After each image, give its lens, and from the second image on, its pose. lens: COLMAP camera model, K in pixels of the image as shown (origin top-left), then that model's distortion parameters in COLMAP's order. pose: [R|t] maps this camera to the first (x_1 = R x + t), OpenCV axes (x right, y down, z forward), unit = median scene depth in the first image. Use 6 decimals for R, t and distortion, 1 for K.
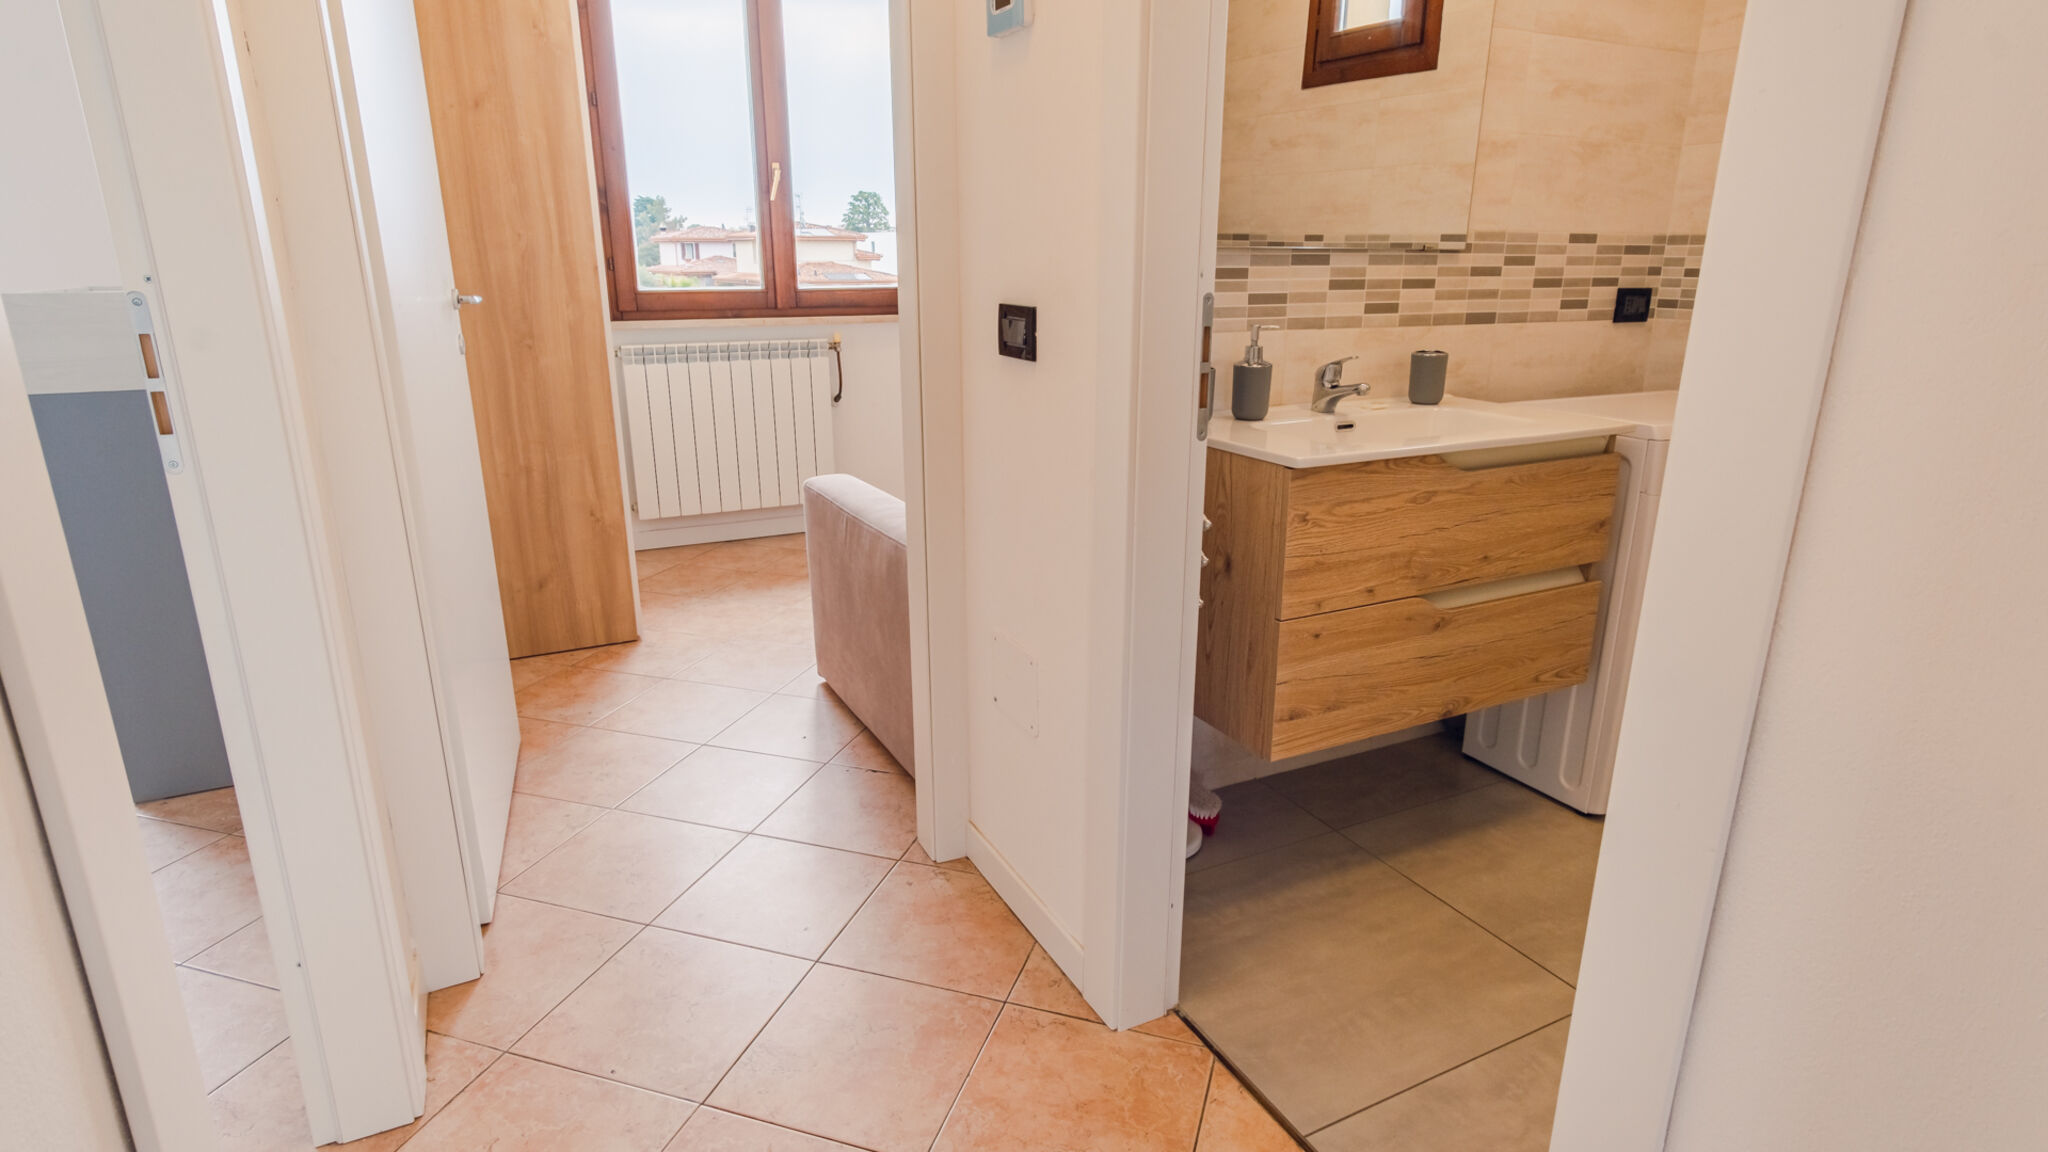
lens RADIAL K [[1082.5, 0, 1028.5], [0, 1082.5, 569.7], [0, 0, 1]] dist [0.006182, 0.002604]
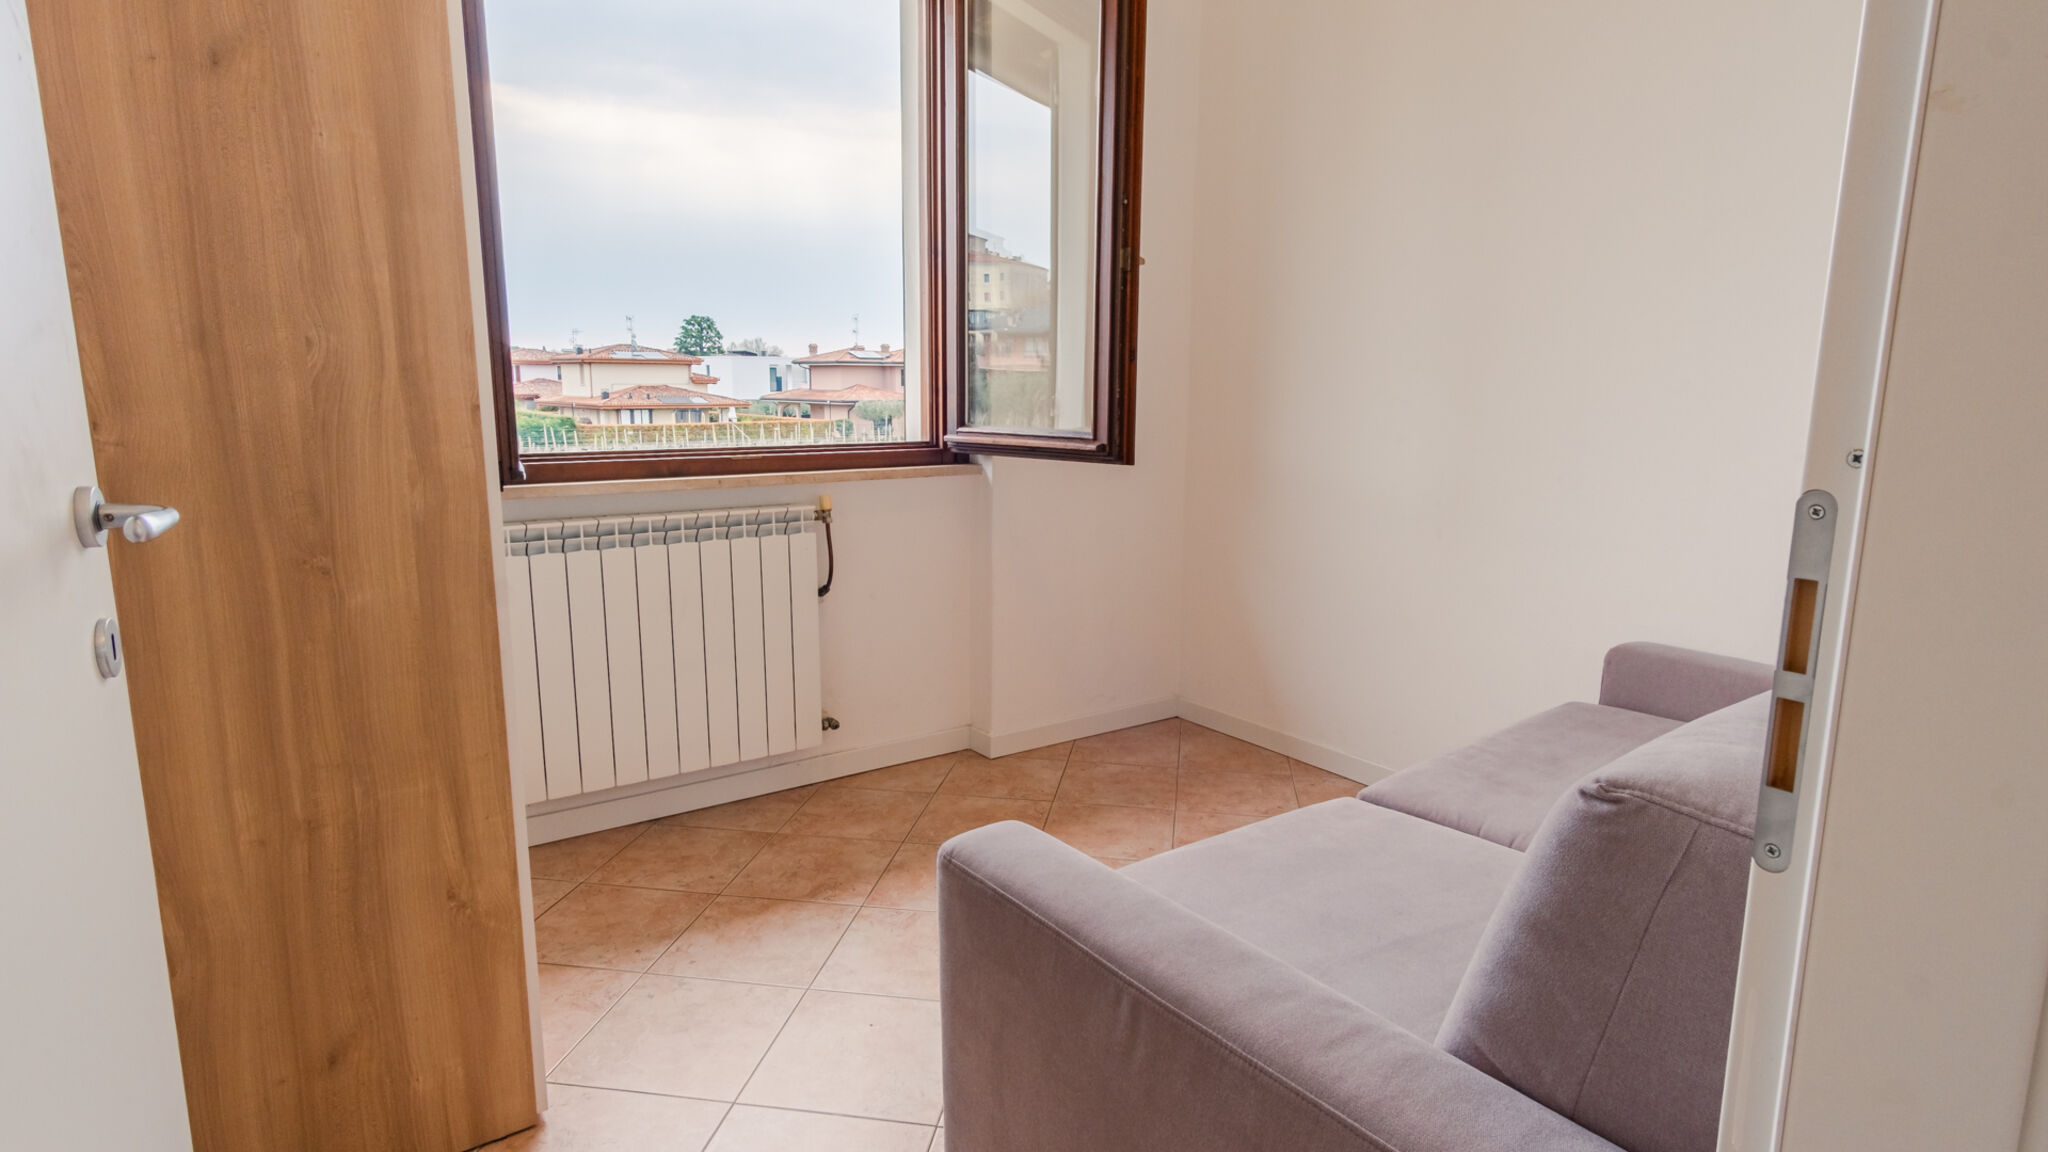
lens RADIAL K [[1082.5, 0, 1028.5], [0, 1082.5, 569.7], [0, 0, 1]] dist [0.006182, 0.002604]
pose [[0.988542, -0.021011, 0.149475, -0.161169], [0.037157, 0.993665, -0.106061, -0.102572], [-0.146300, 0.110400, 0.983061, 0.346862]]
